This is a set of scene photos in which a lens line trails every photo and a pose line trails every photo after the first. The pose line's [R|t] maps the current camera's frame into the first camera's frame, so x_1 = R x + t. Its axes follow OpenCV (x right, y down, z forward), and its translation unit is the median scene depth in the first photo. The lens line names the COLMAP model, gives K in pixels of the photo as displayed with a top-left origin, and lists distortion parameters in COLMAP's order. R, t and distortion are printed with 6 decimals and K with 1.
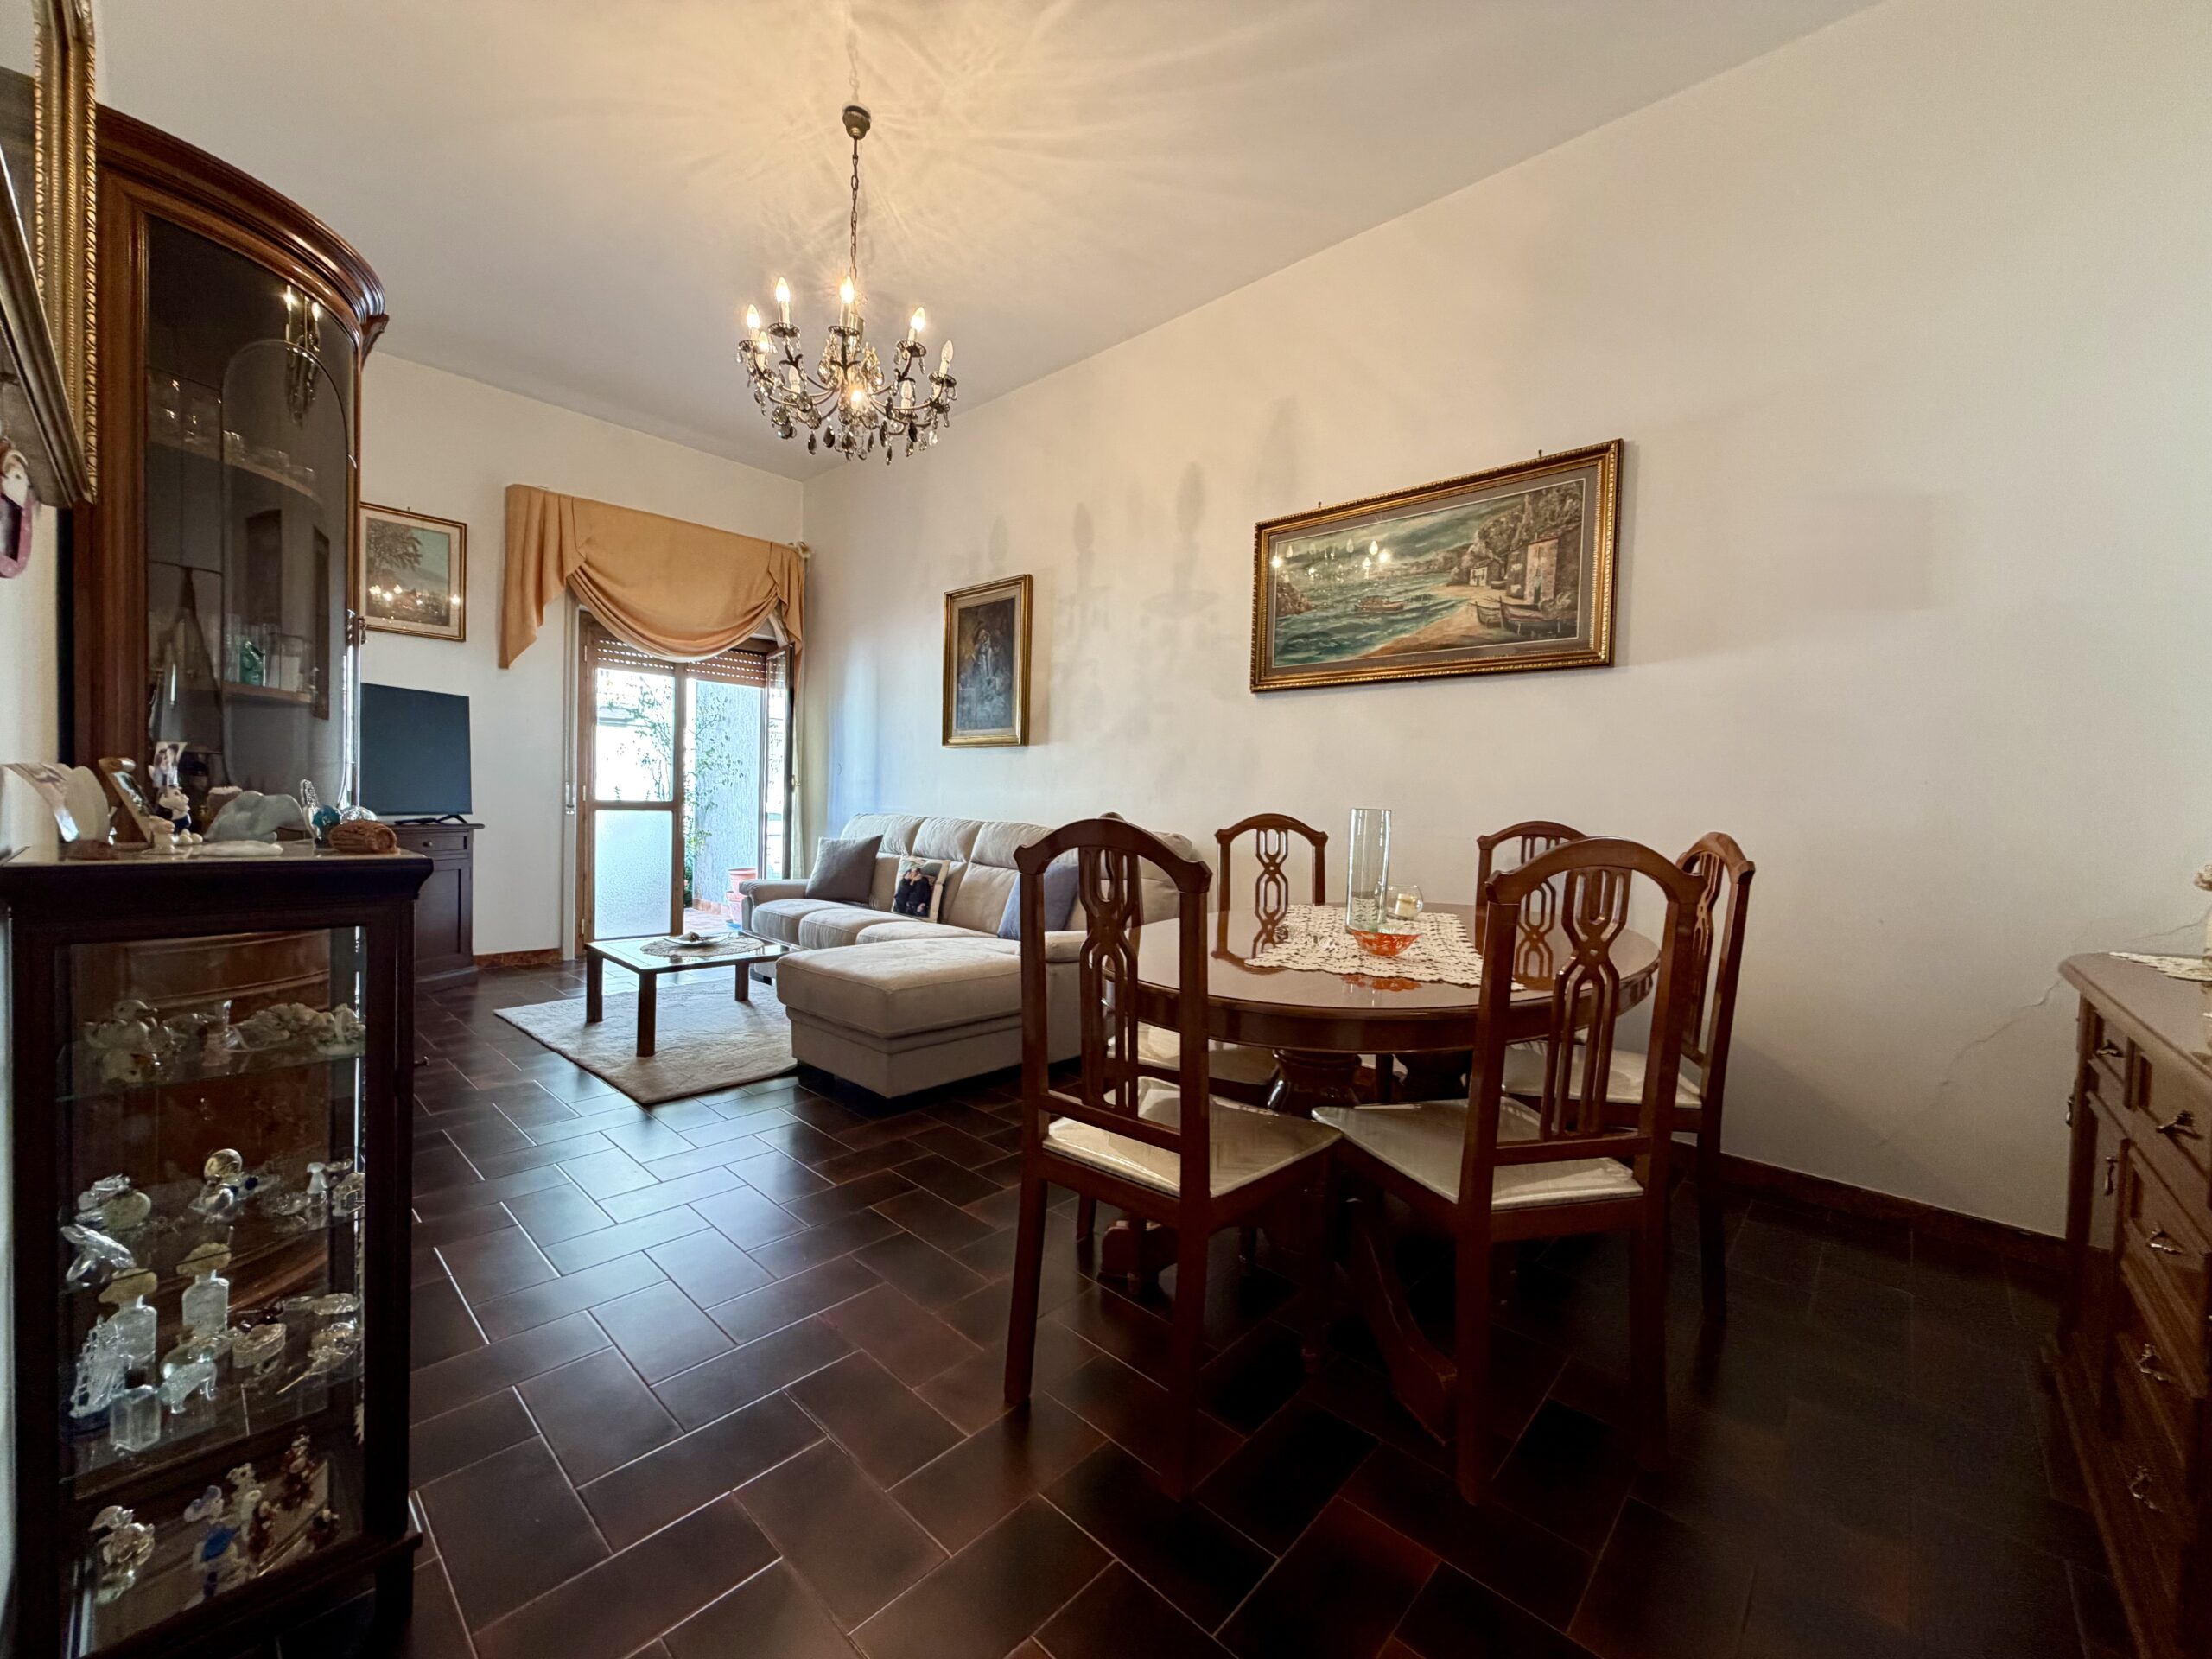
lens RADIAL K [[874.4, 0, 1122.1], [0, 874.4, 818.6], [0, 0, 1]] dist [-0.001544, -0.001223]
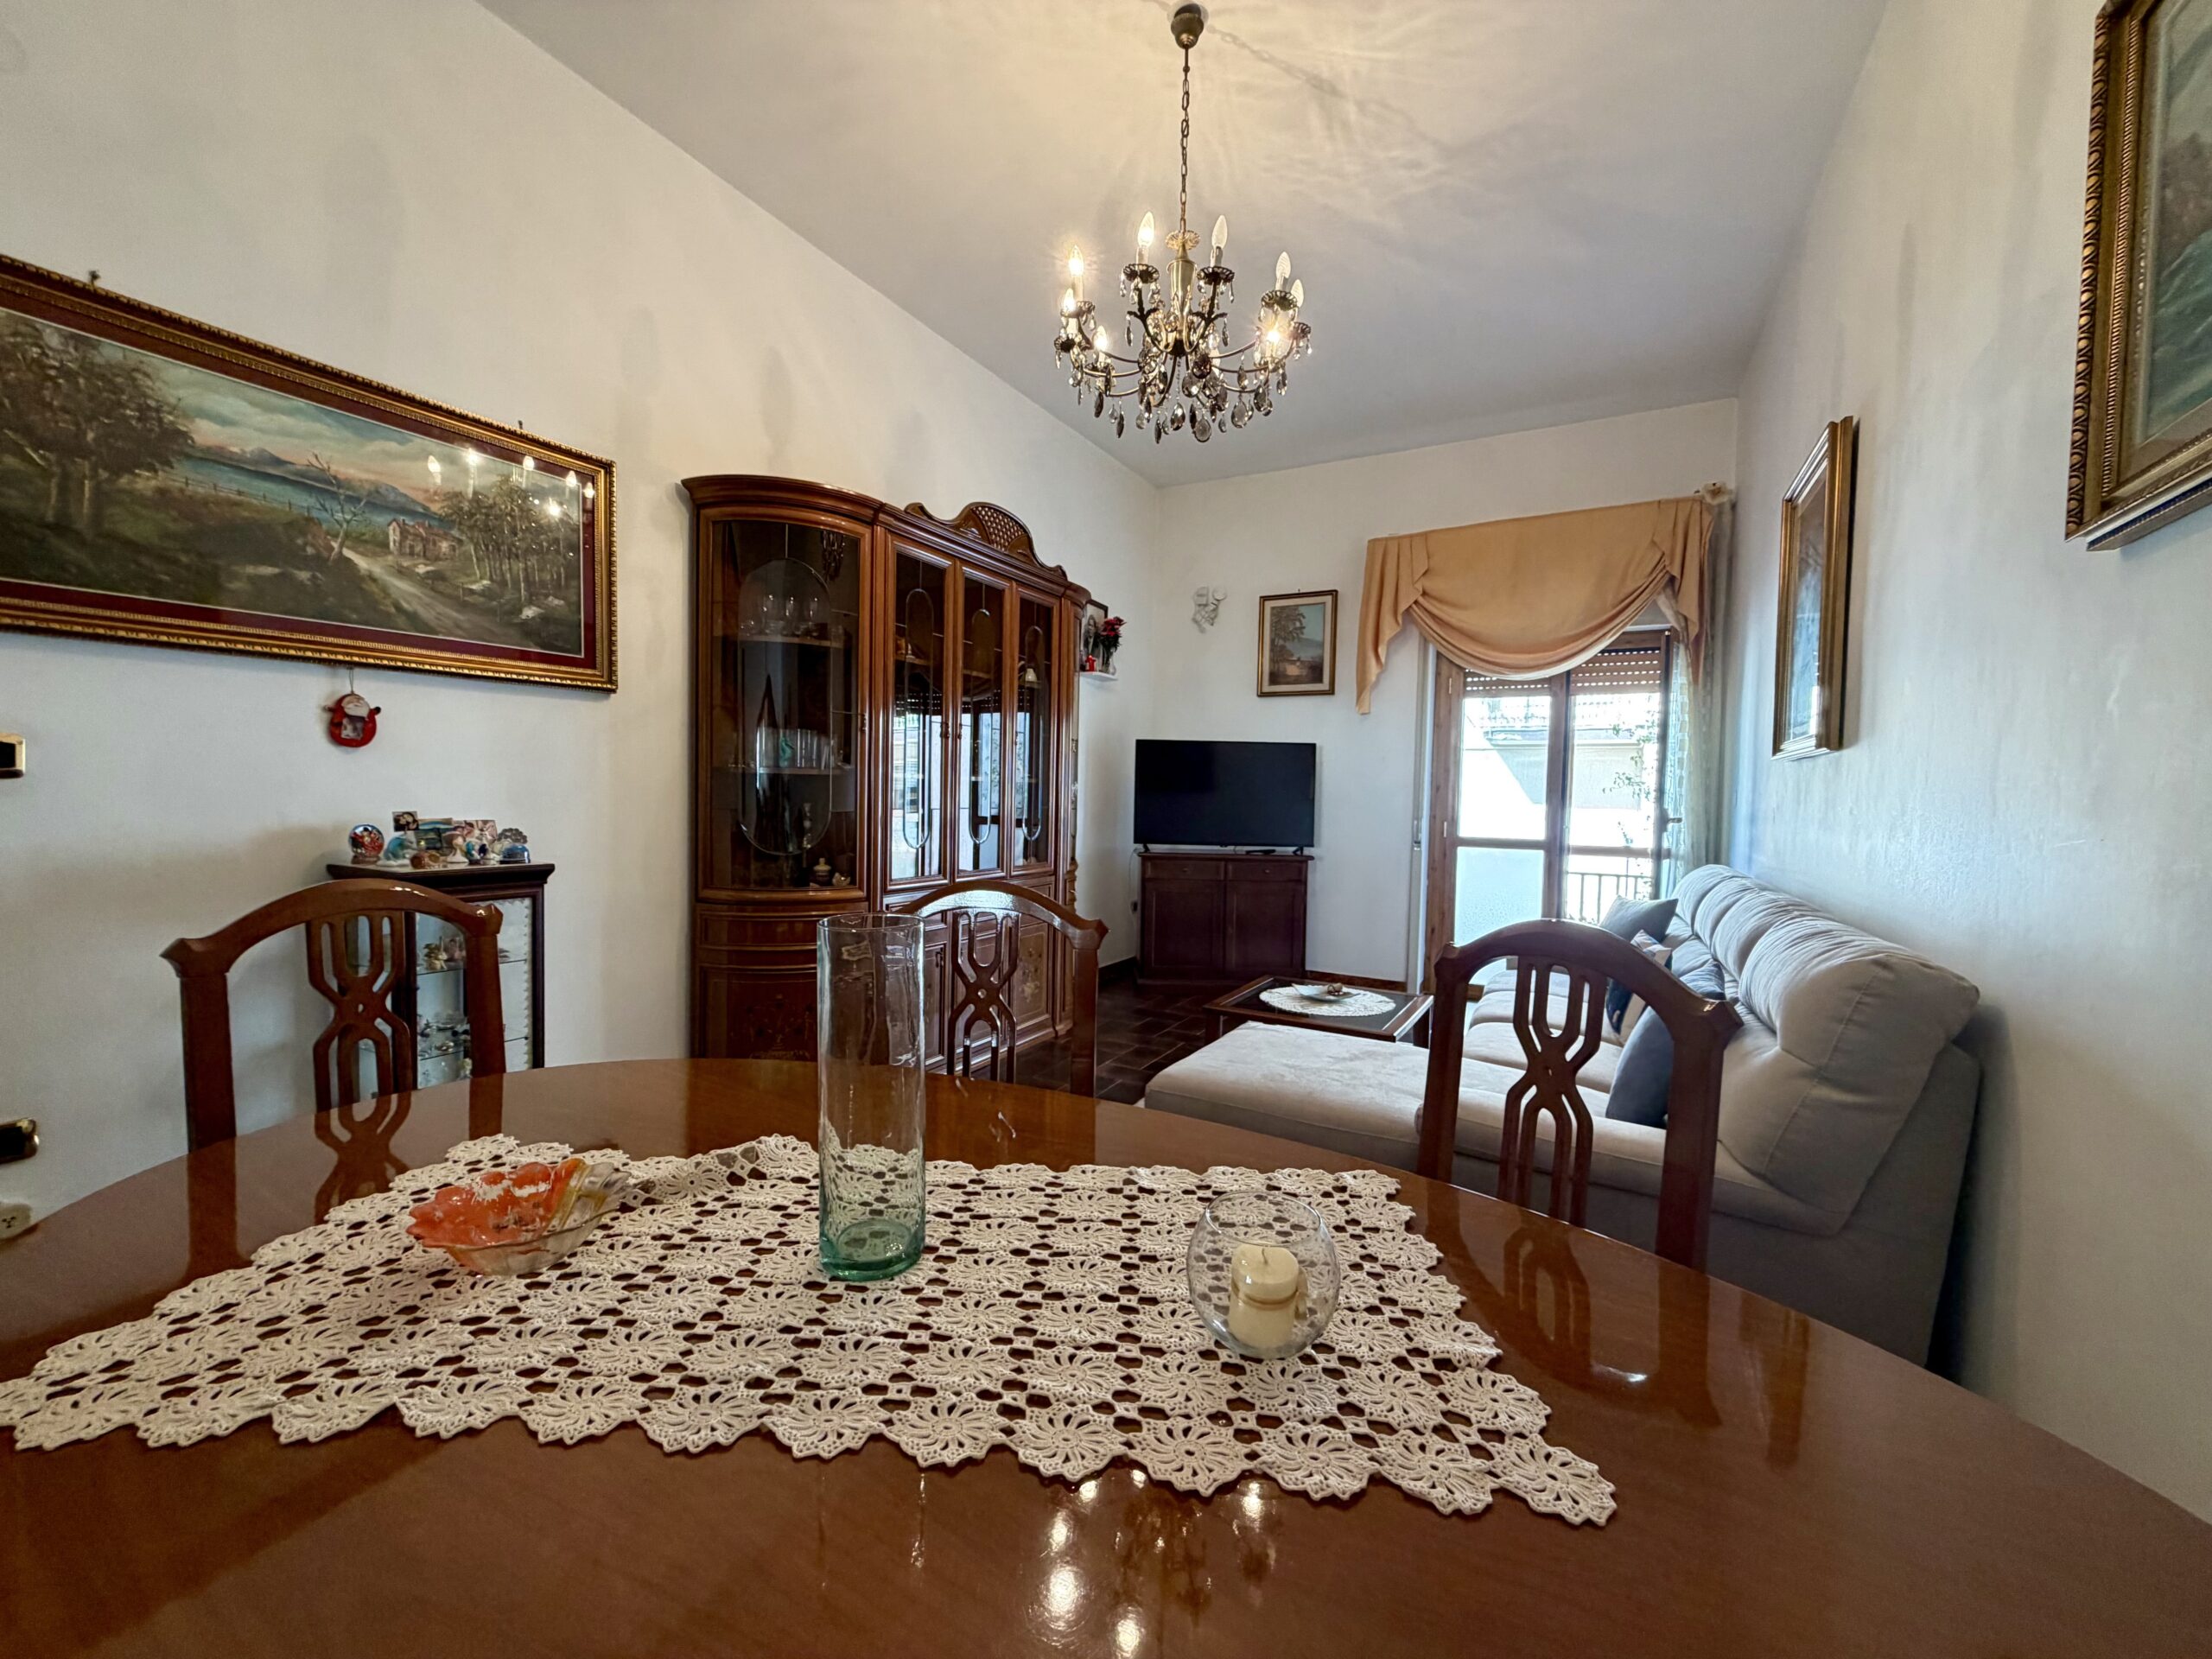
lens RADIAL K [[874.4, 0, 1097.6], [0, 874.4, 838.3], [0, 0, 1]] dist [-0.001544, -0.001223]
pose [[0.229824, 0.023783, -0.972942, 0.315396], [-0.035350, 0.999246, 0.016076, -0.024993], [0.972590, 0.030699, 0.230491, 0.491527]]
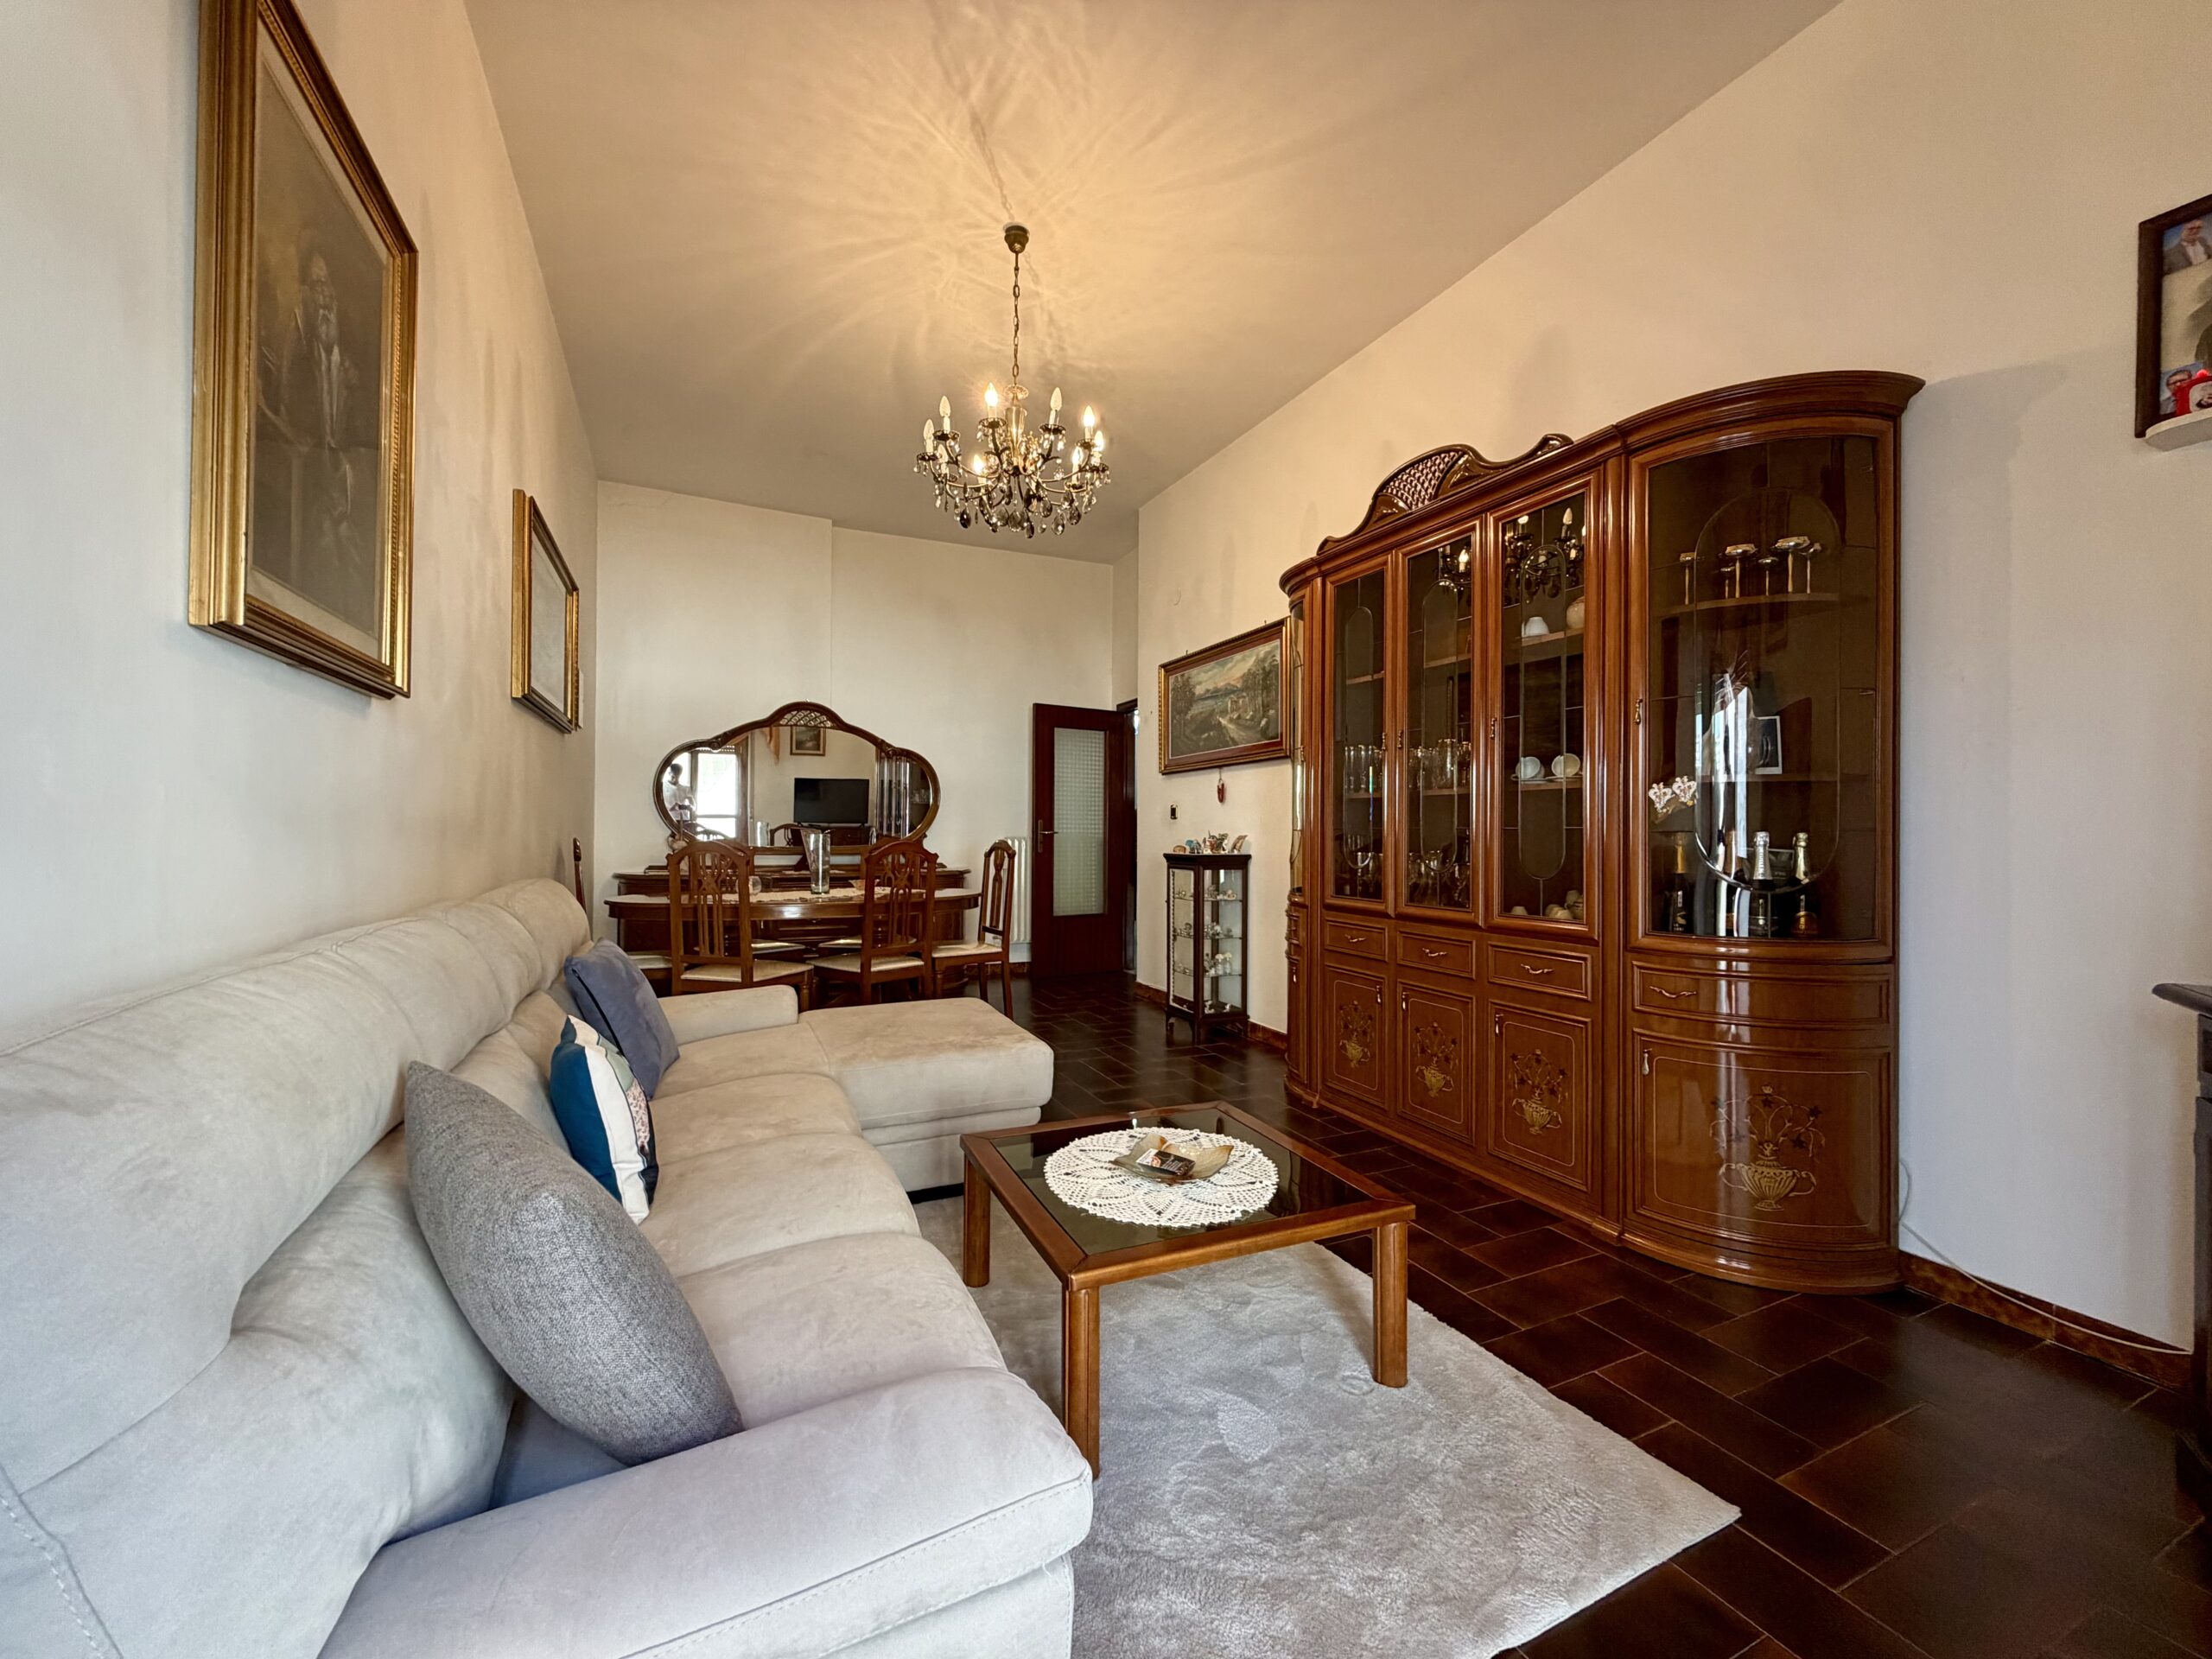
lens RADIAL K [[874.4, 0, 1102.8], [0, 874.4, 828.2], [0, 0, 1]] dist [-0.001544, -0.001223]
pose [[-0.924562, -0.030801, 0.379785, -0.563444], [-0.020988, 0.999331, 0.029952, -0.052015], [-0.380453, 0.019722, -0.924590, 1.307339]]
